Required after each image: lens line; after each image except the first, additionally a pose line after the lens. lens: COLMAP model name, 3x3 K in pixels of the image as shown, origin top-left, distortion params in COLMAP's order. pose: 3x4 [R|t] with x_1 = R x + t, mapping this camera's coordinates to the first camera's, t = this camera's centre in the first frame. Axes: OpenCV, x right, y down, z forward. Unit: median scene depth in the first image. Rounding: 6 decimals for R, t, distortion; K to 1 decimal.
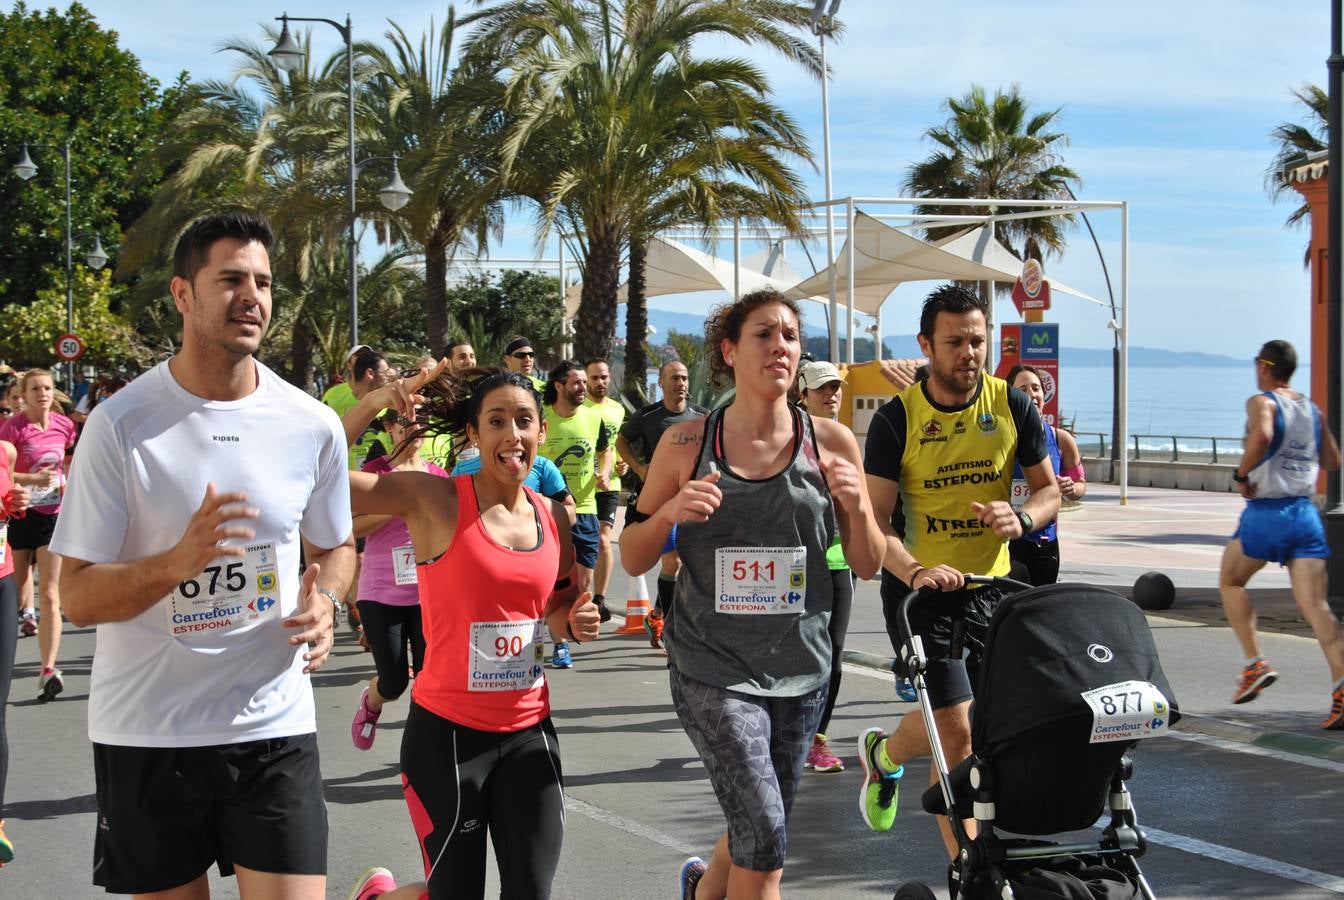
lens RADIAL K [[2569.2, 0, 605.6], [0, 2569.2, 447.6], [0, 0, 1]] dist [-0.051553, 0.037702]
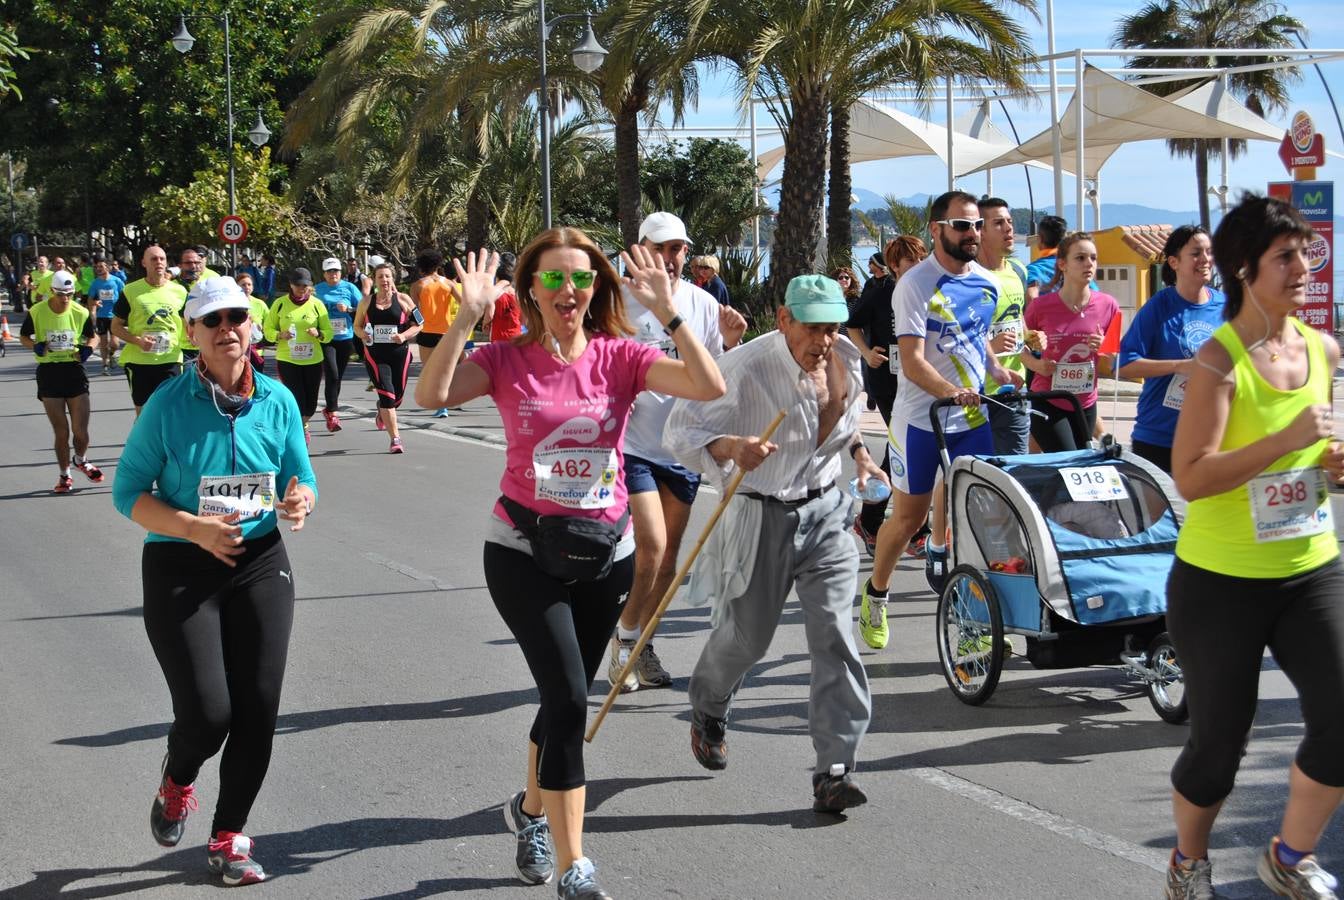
lens RADIAL K [[2569.2, 0, 605.6], [0, 2569.2, 447.6], [0, 0, 1]] dist [-0.051553, 0.037702]
pose [[0.998369, -0.013263, -0.055536, -0.020284], [0.015887, 0.998764, 0.047092, -0.000902], [0.054843, -0.047897, 0.997346, 0.057162]]
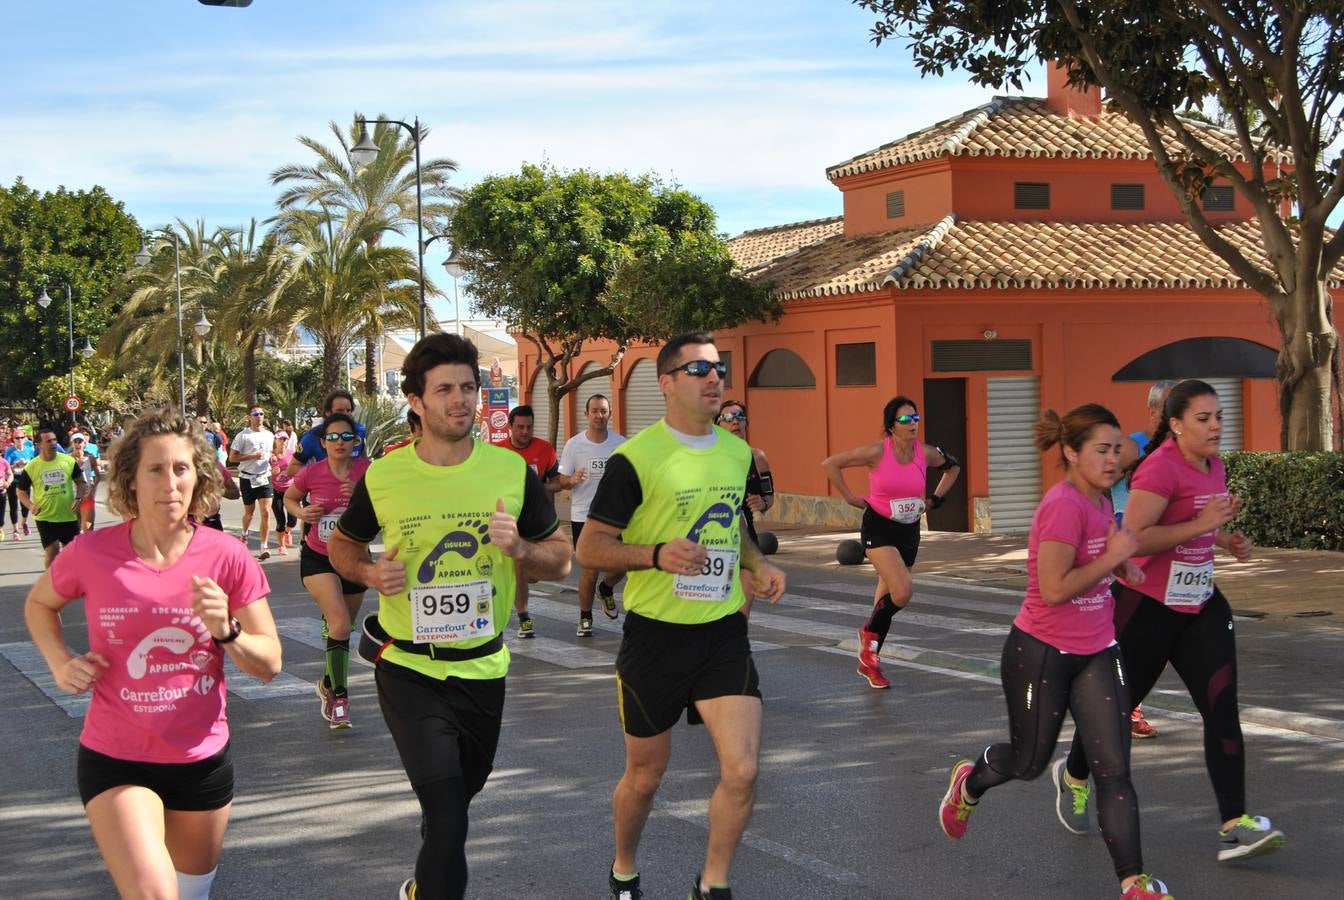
lens RADIAL K [[2220.0, 0, 669.7], [0, 2220.0, 449.6], [0, 0, 1]] dist [-0.047789, -0.095456]
pose [[0.999795, -0.019321, -0.005992, 0.211490], [0.019285, 0.999796, -0.005921, 0.008958], [0.006105, 0.005804, 0.999965, -0.511460]]
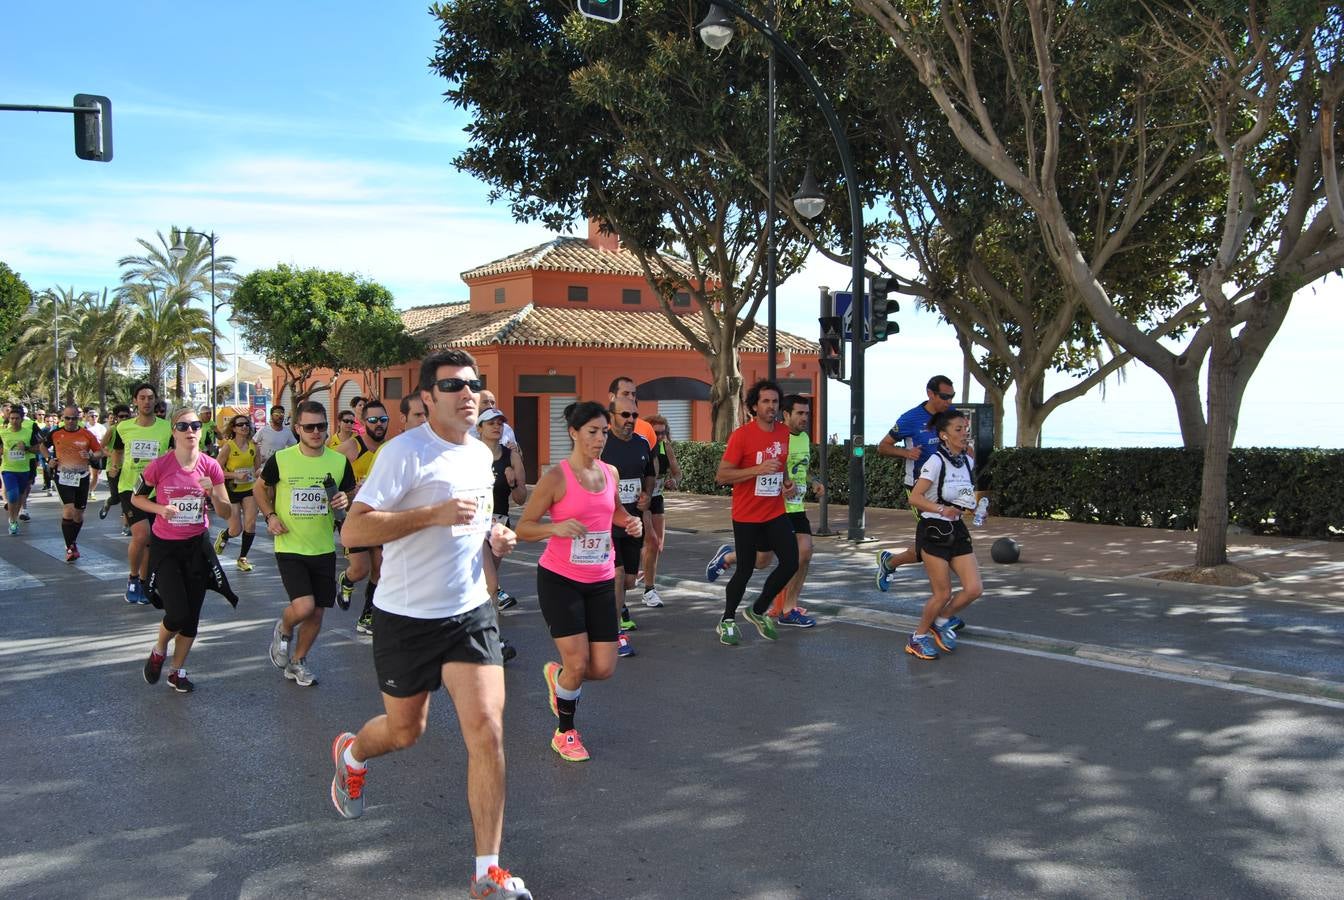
lens RADIAL K [[1291.5, 0, 675.3], [0, 1291.5, 441.7], [0, 0, 1]] dist [-0.054031, 0.001216]
pose [[0.973553, -0.002414, 0.228448, 0.212040], [0.002343, 0.999997, 0.000581, 0.008655], [-0.228449, -0.000030, 0.973556, -0.523004]]
